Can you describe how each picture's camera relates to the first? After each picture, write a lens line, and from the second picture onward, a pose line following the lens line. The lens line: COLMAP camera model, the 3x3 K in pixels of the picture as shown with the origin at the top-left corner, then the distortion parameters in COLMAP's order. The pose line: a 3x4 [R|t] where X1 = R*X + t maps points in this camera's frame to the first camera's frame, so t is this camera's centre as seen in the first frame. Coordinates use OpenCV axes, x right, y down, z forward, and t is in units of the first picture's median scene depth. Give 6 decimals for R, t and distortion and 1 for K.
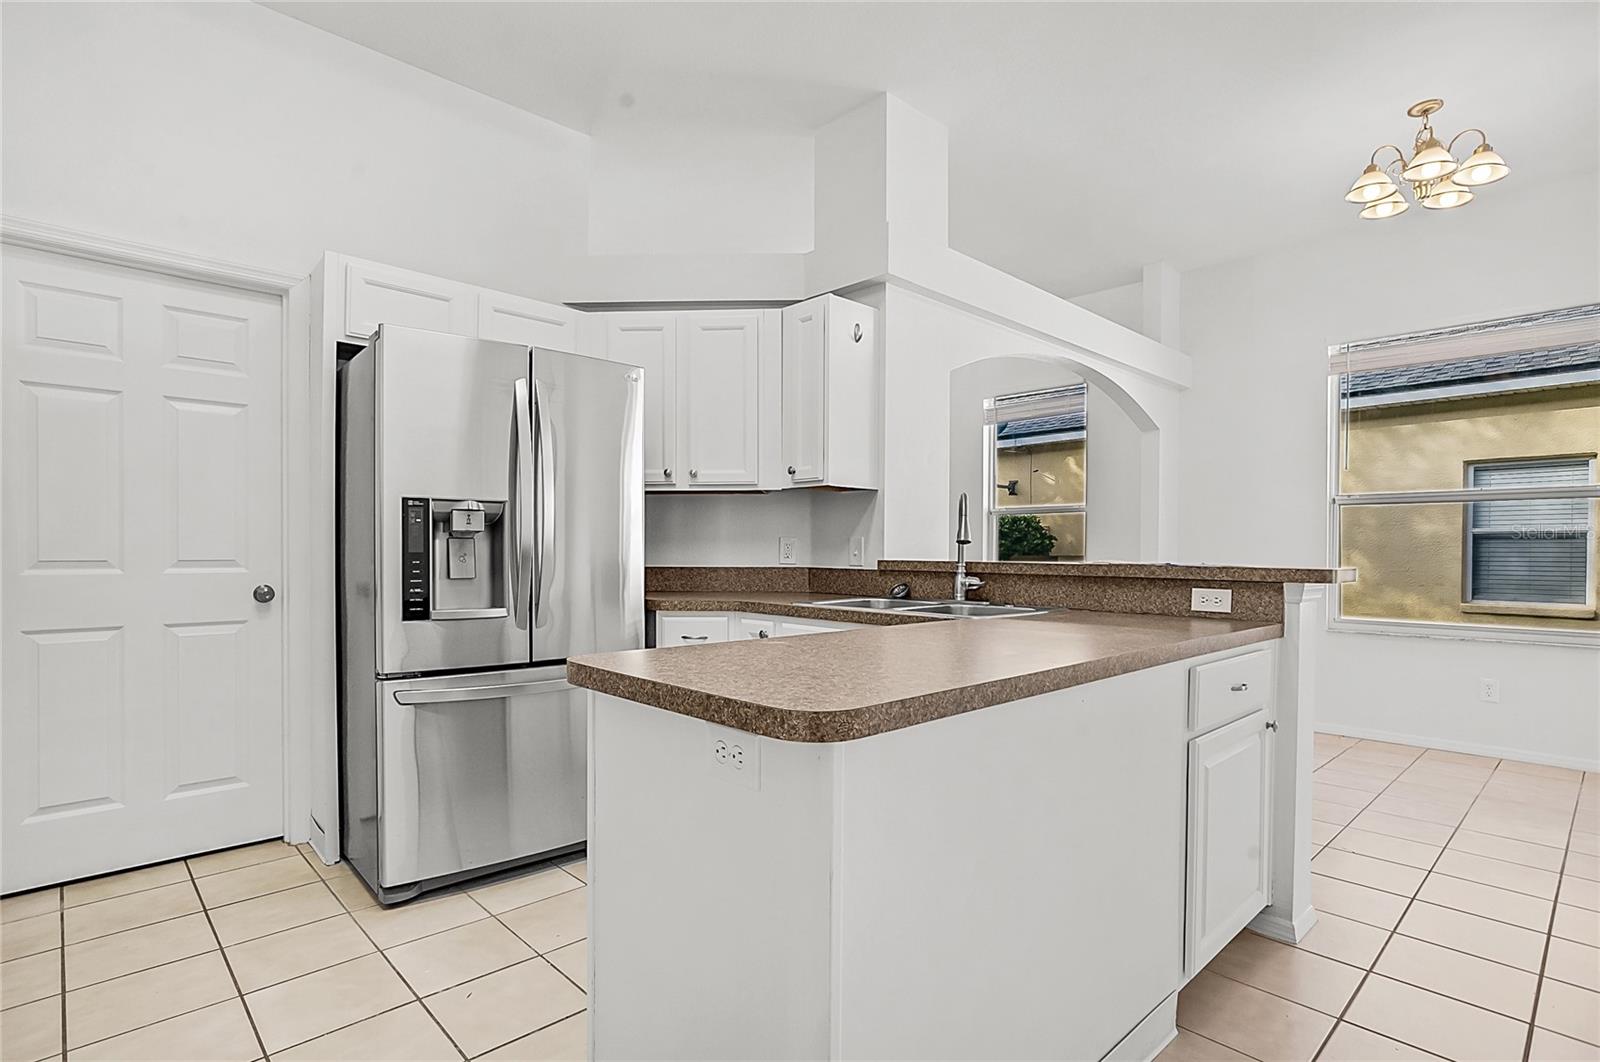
lens RADIAL K [[785.8, 0, 810.4], [0, 785.8, 548.0], [0, 0, 1]] dist [-0.007779, 0.003391]
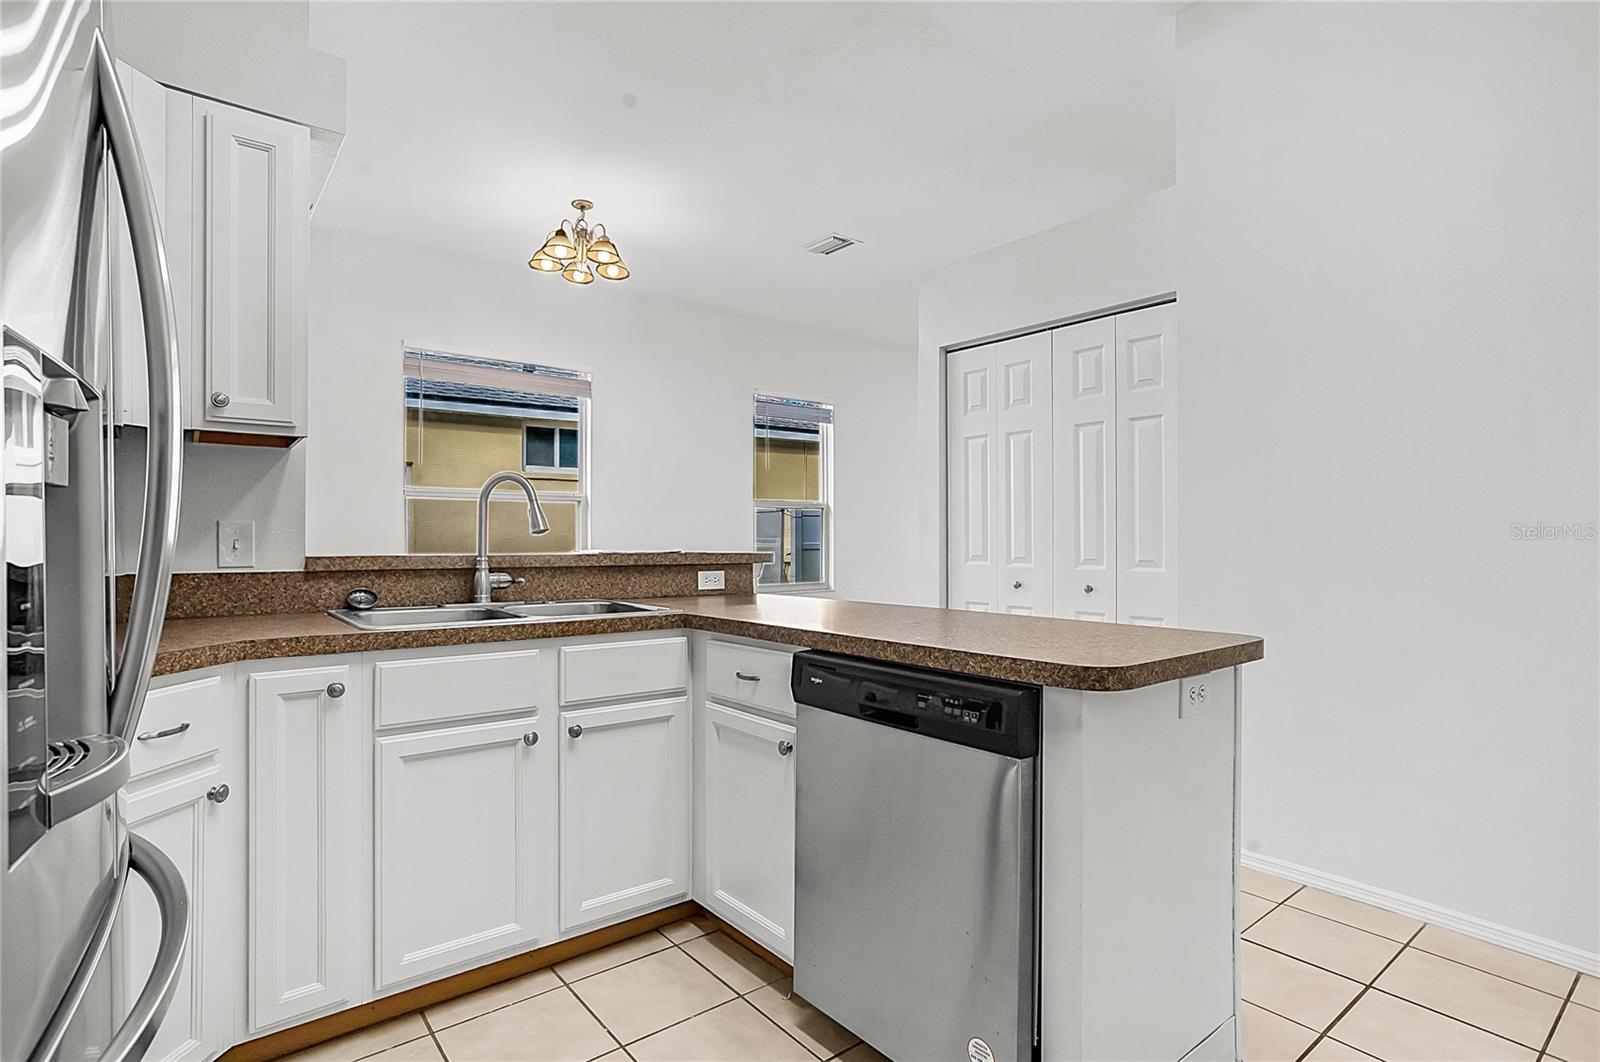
lens RADIAL K [[785.8, 0, 813.9], [0, 785.8, 530.7], [0, 0, 1]] dist [-0.007779, 0.003391]
pose [[0.112710, 0.007812, 0.993597, -0.584887], [-0.001471, 0.999969, -0.007696, -0.002042], [-0.993627, -0.000594, 0.112718, 0.577519]]
